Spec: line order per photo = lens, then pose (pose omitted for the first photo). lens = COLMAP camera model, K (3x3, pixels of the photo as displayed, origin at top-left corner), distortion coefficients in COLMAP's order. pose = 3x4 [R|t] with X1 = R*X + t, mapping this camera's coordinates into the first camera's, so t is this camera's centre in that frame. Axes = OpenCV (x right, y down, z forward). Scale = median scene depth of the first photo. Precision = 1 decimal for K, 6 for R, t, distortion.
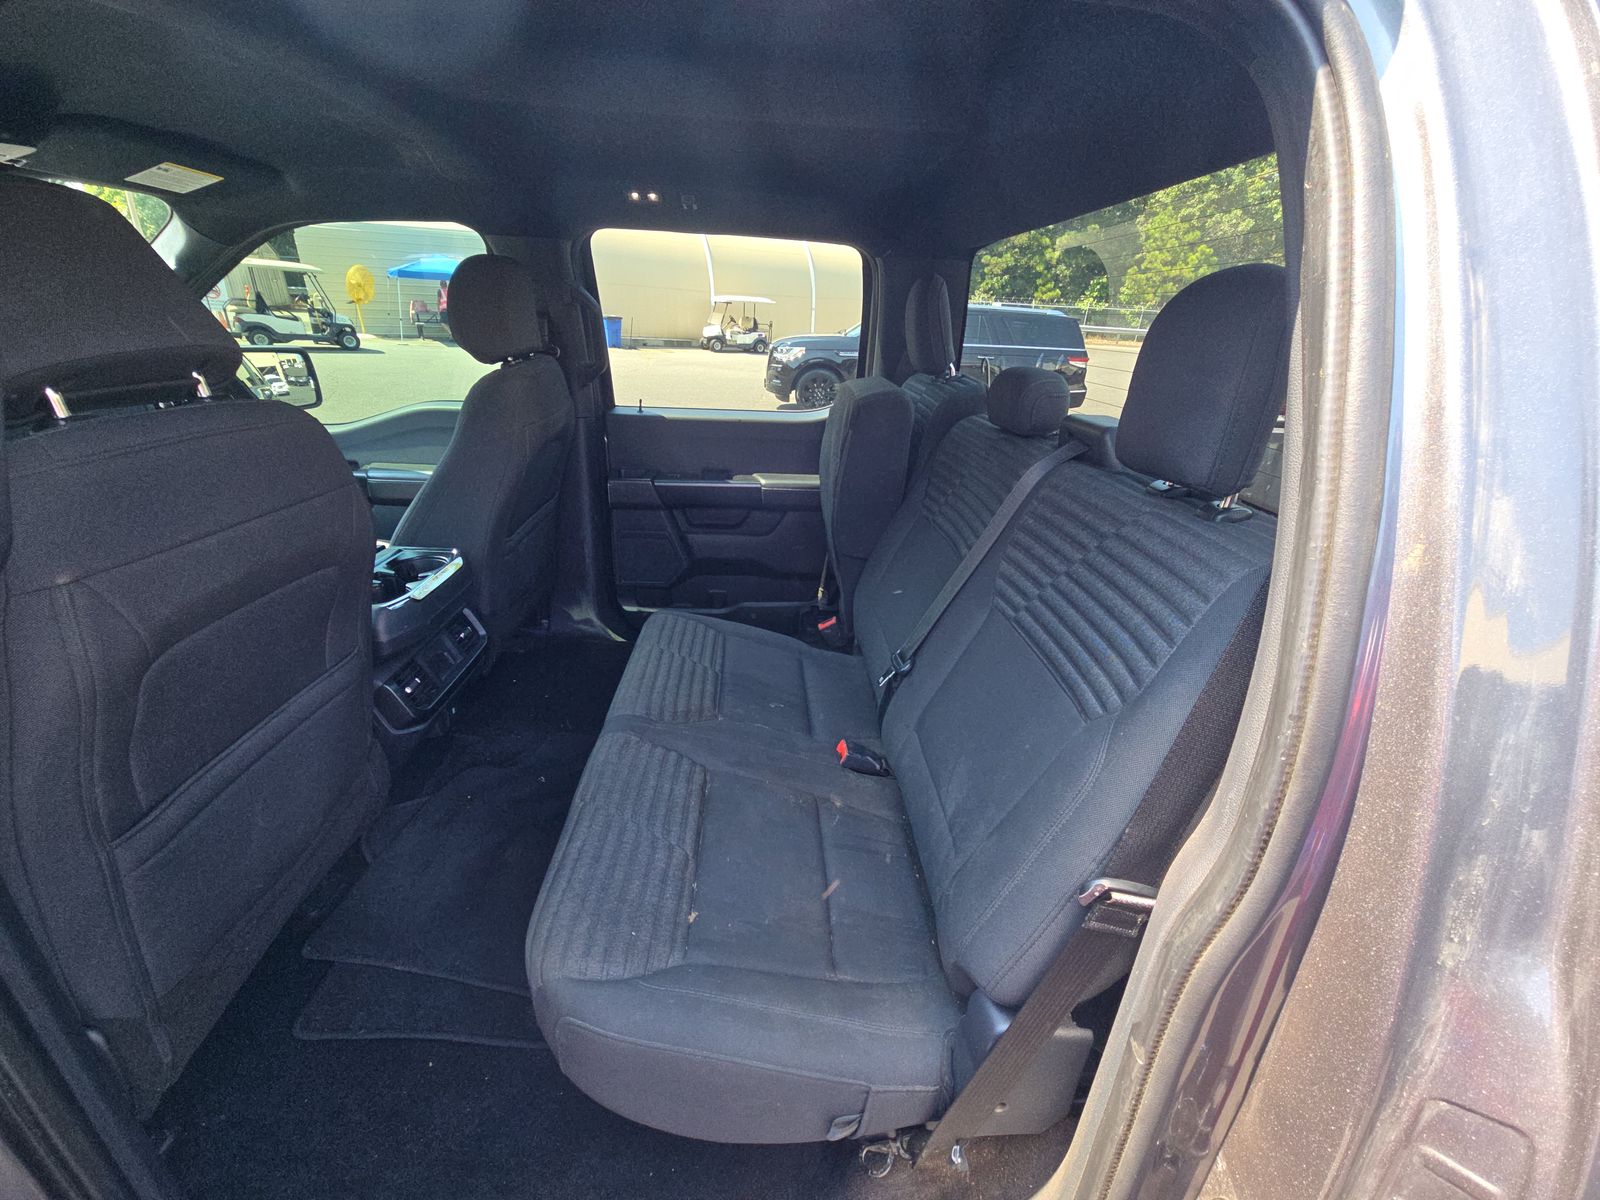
lens RADIAL K [[653.1, 0, 800.0], [0, 653.1, 600.0], [0, 0, 1]] dist [0.000119, -0.000696]
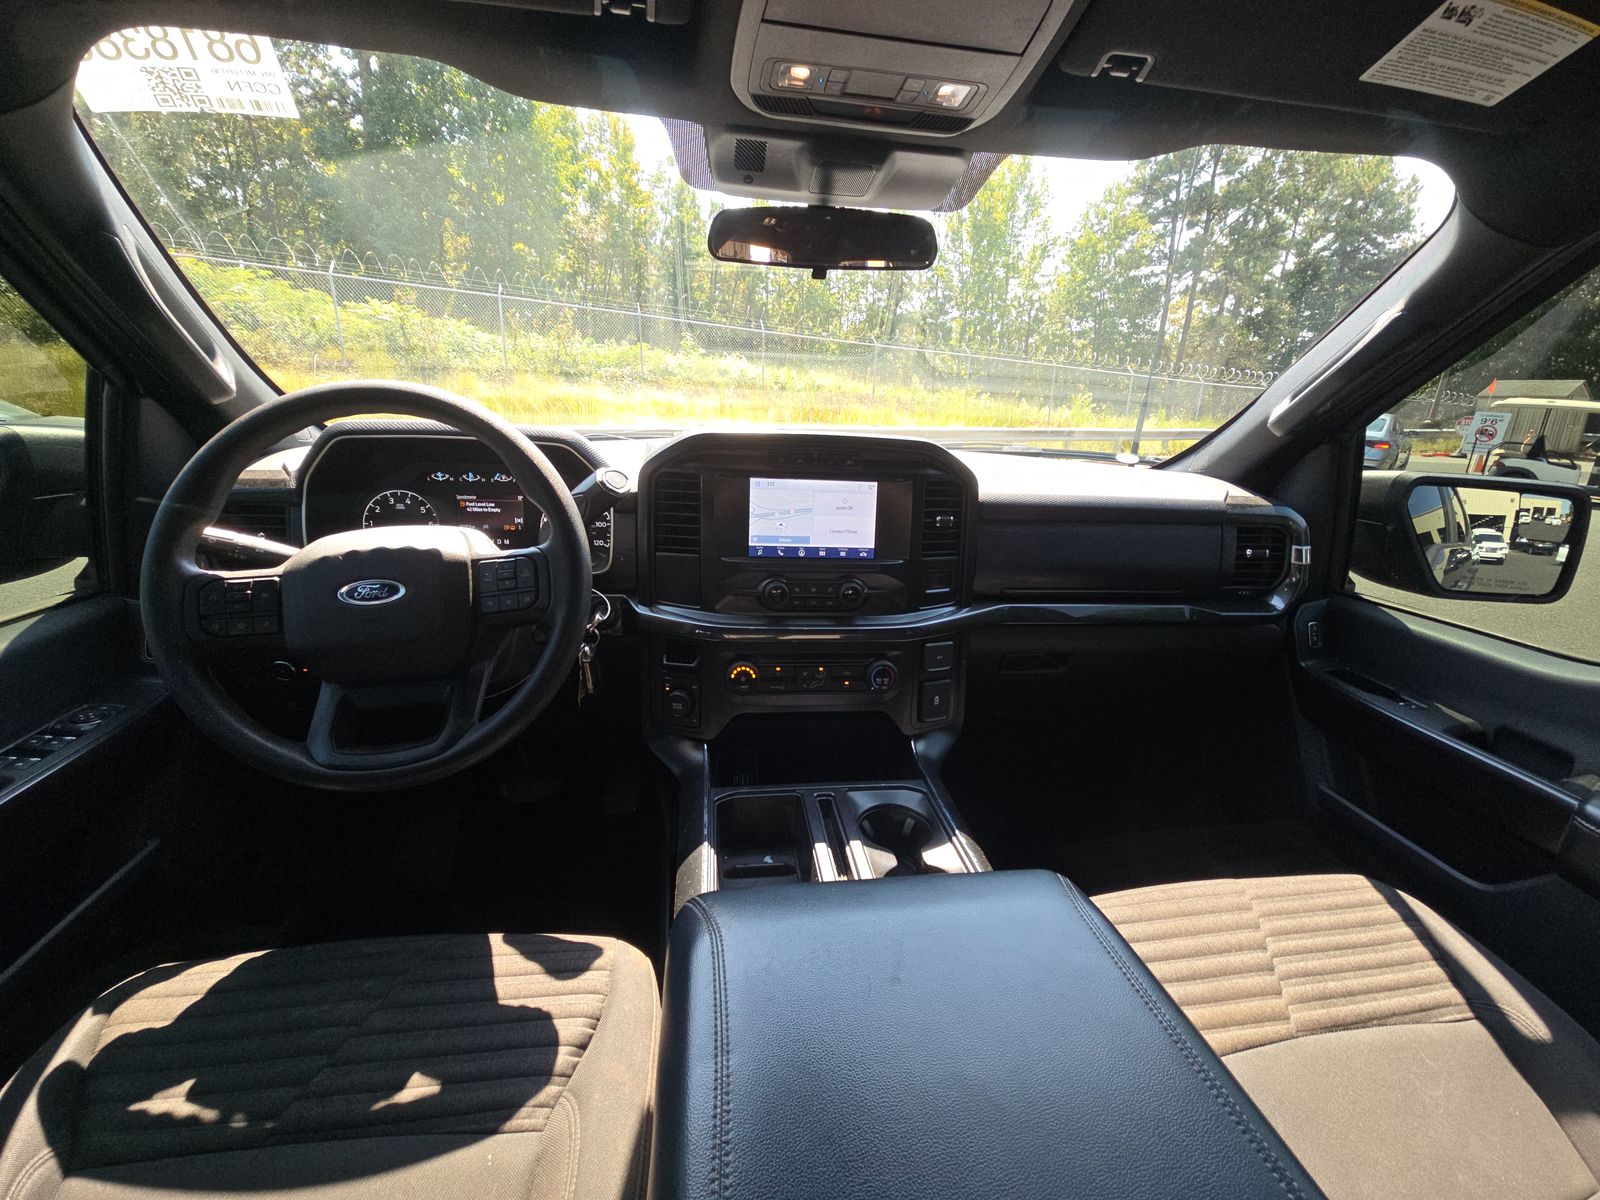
lens RADIAL K [[653.1, 0, 800.0], [0, 653.1, 600.0], [0, 0, 1]] dist [0.000119, -0.000696]
pose [[0.091456, 0.243774, -0.965510, -0.282277], [-0.427591, 0.885254, 0.183008, -0.130321], [0.899334, 0.396107, 0.185197, 0.358300]]
